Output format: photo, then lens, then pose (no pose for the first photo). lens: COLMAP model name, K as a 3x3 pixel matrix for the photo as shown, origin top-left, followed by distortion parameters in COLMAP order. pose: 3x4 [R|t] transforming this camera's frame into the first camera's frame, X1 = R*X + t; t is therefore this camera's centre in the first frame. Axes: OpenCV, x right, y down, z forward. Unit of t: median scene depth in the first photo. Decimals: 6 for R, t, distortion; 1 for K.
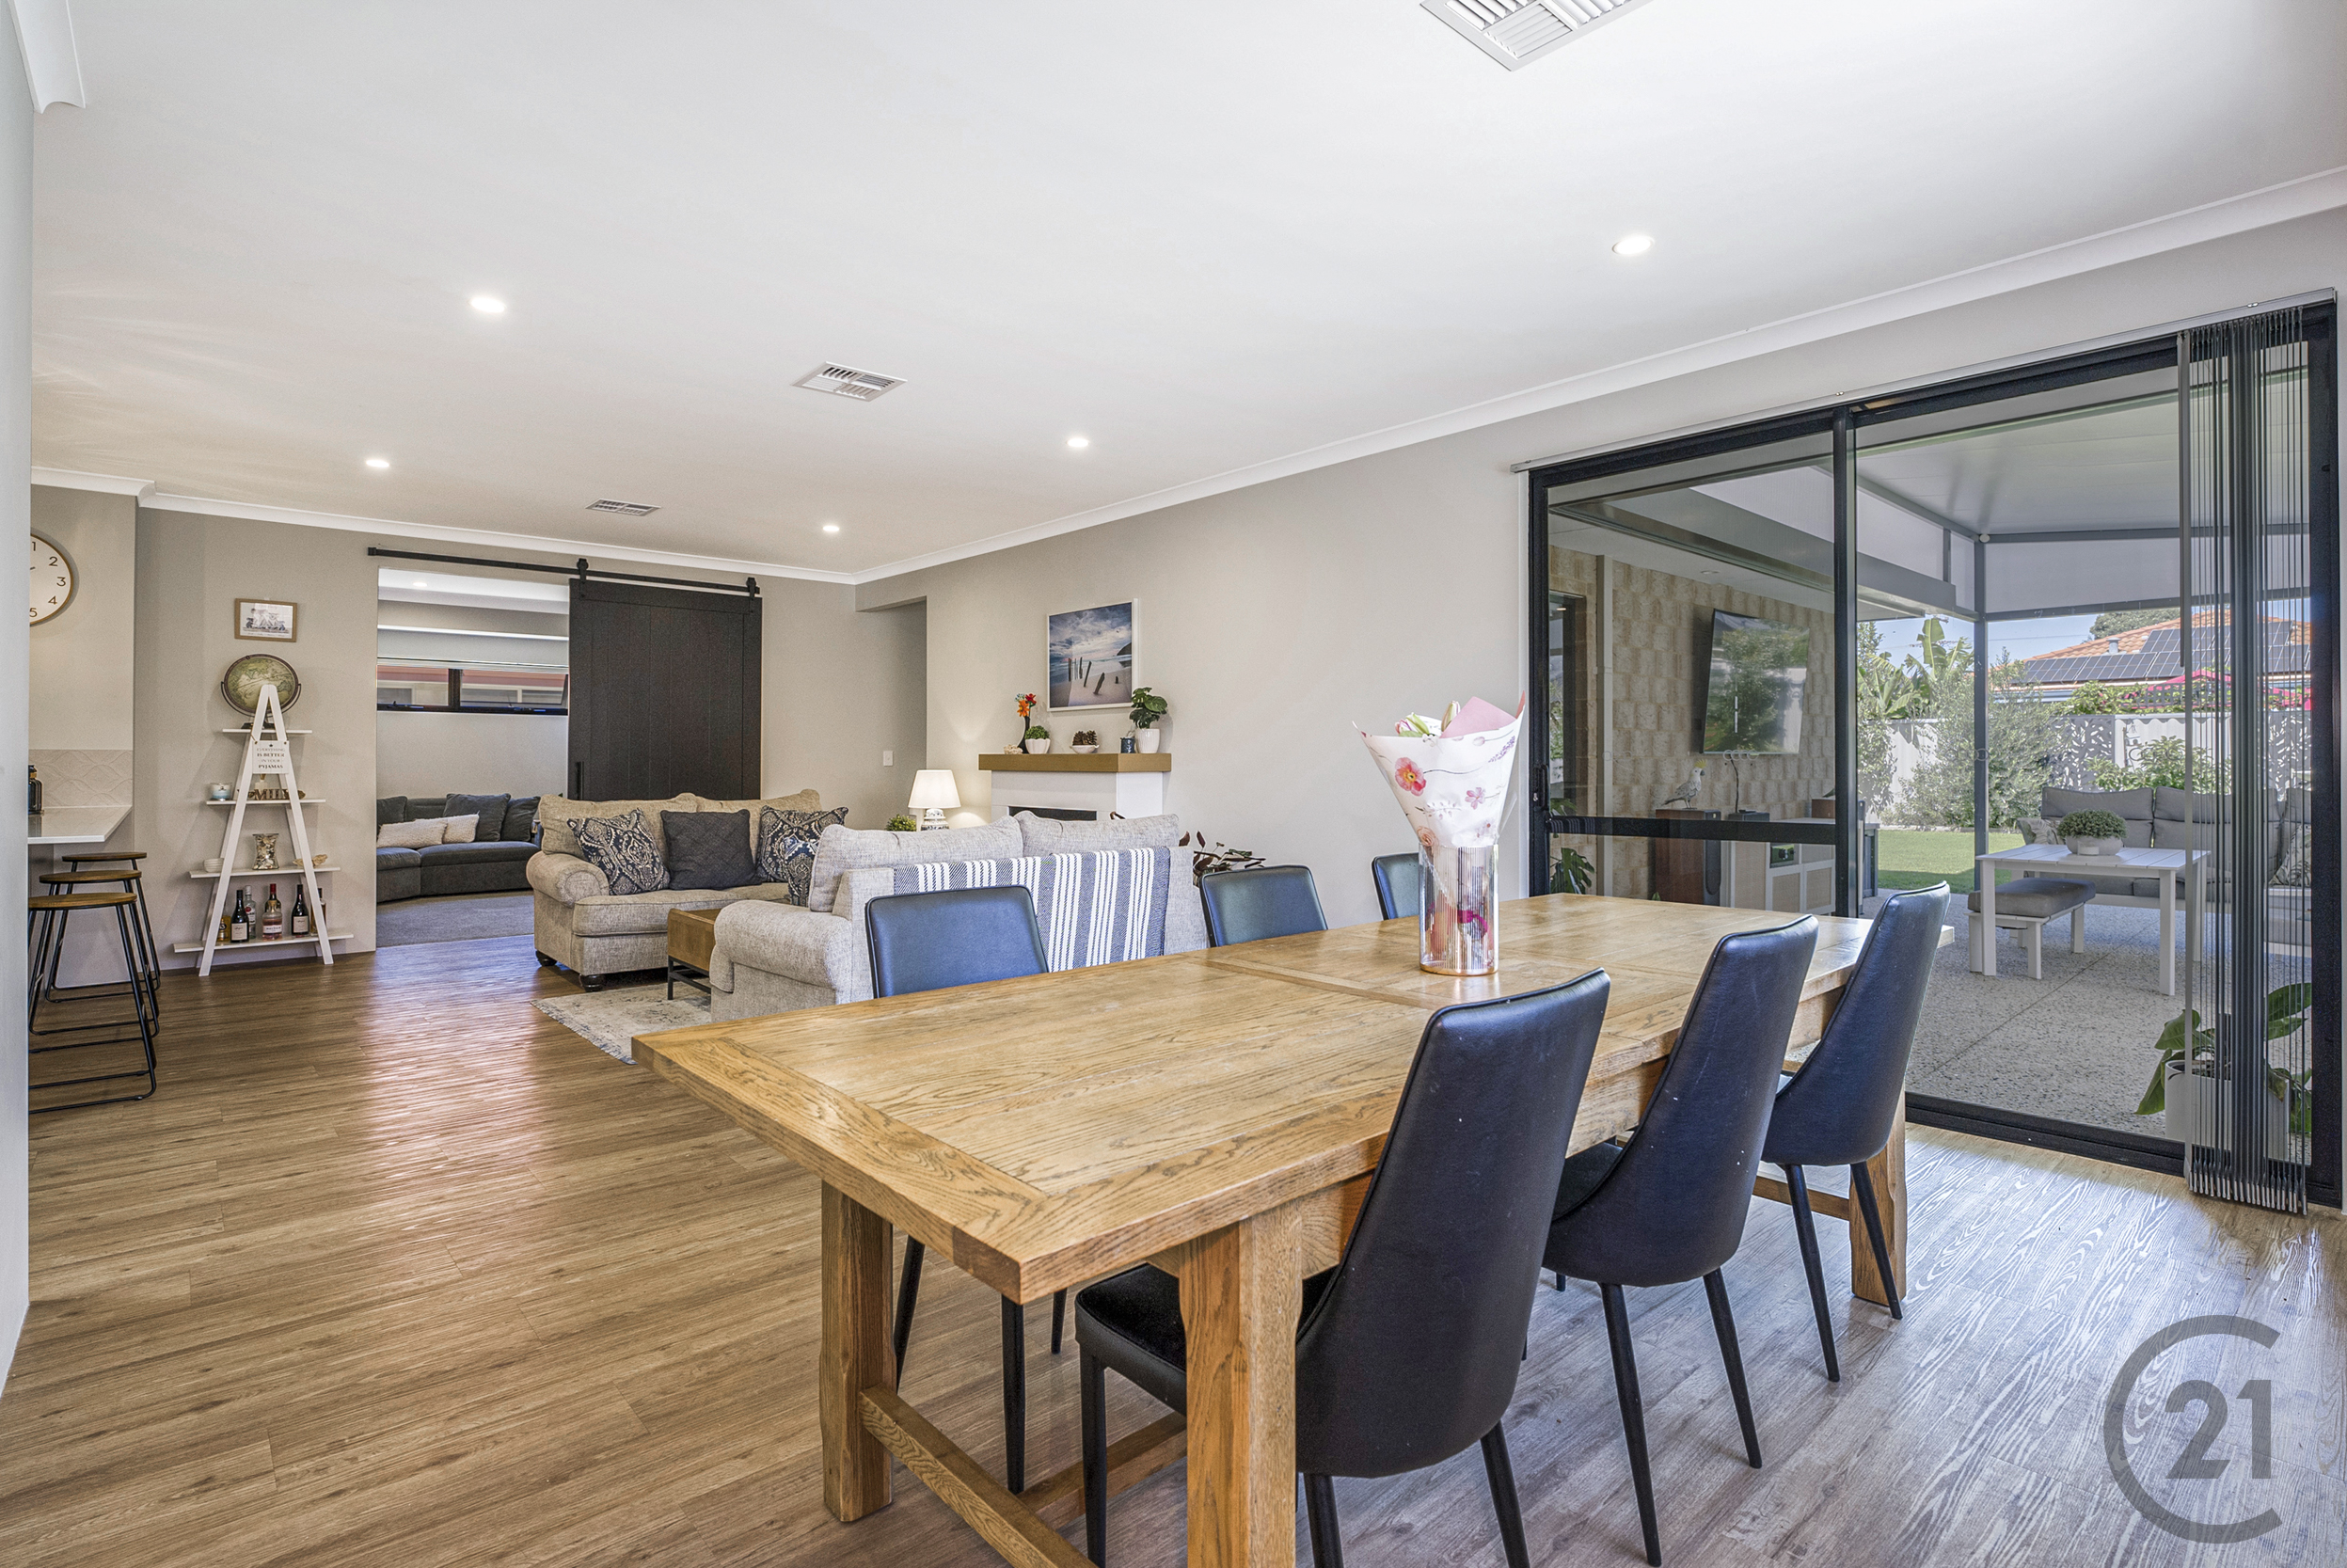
lens RADIAL K [[1109.1, 0, 1172.8], [0, 1109.1, 774.6], [0, 0, 1]] dist [0.000726, 0.000101]
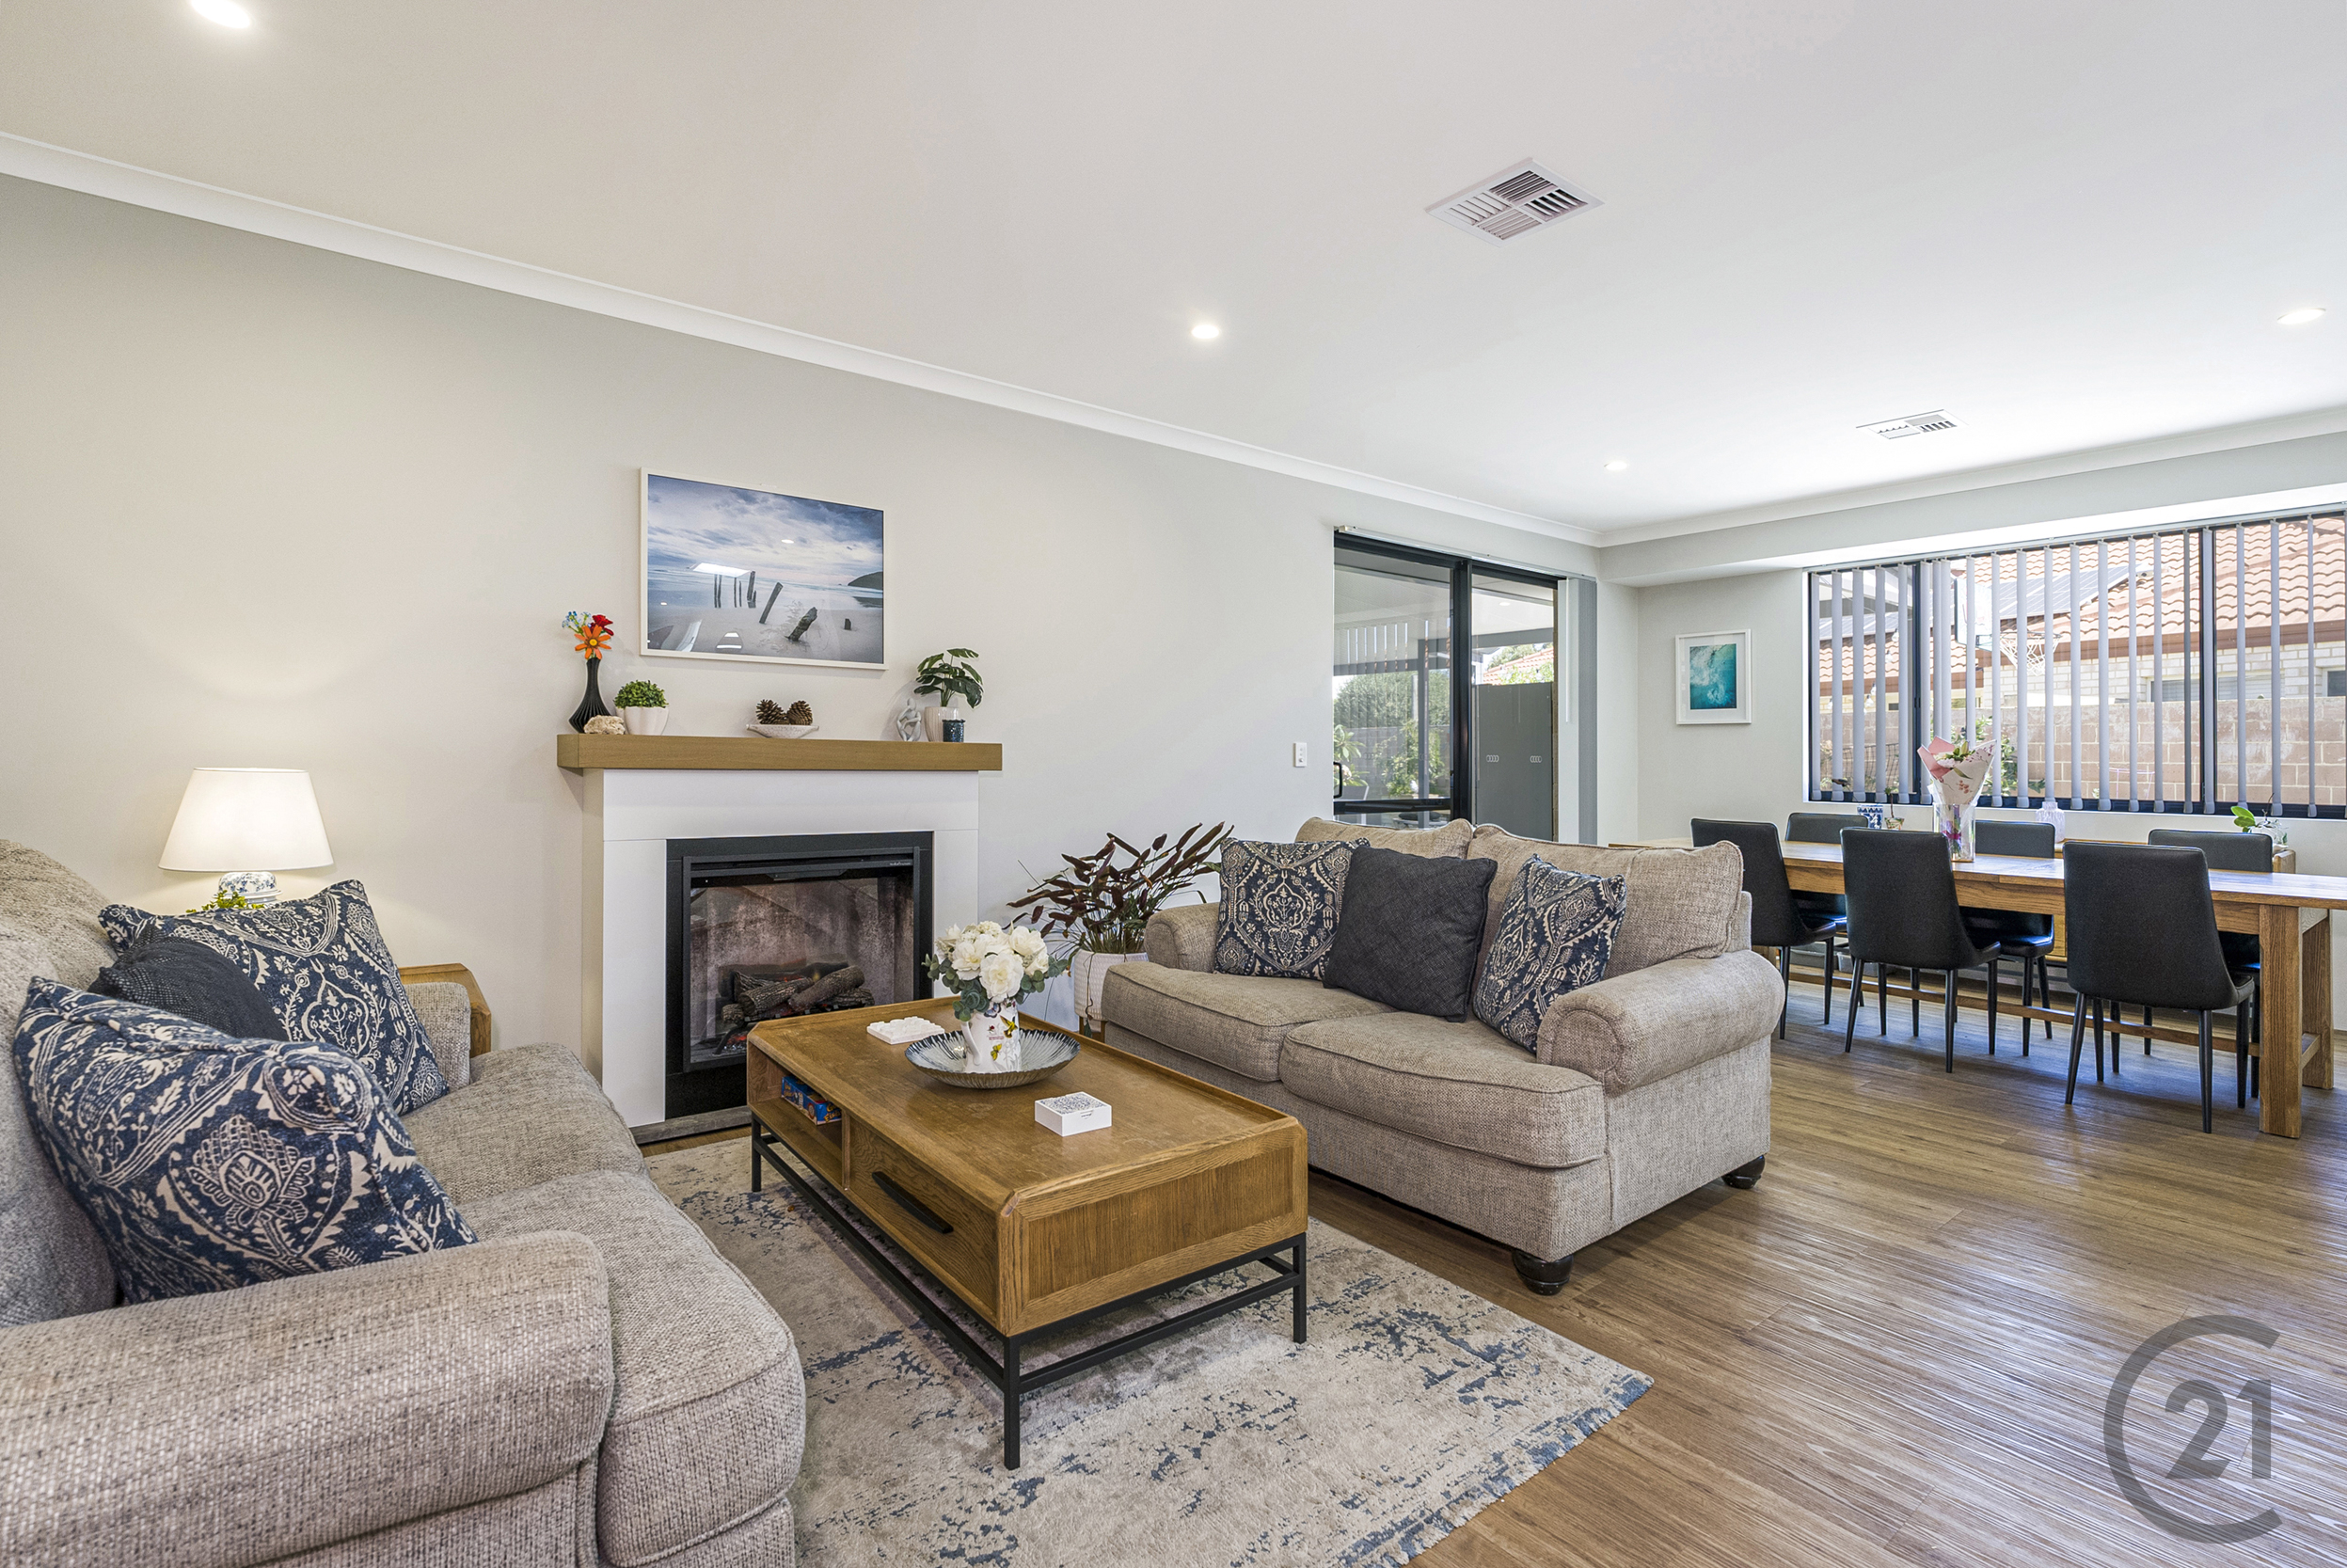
lens RADIAL K [[1069.7, 0, 1166.1], [0, 1069.7, 762.6], [0, 0, 1]] dist [-0.003994, -0.000661]
pose [[0.079965, 0.001370, 0.996797, -0.648944], [0.003037, 0.999994, -0.001618, -0.005741], [-0.996793, 0.003156, 0.079960, 0.784050]]
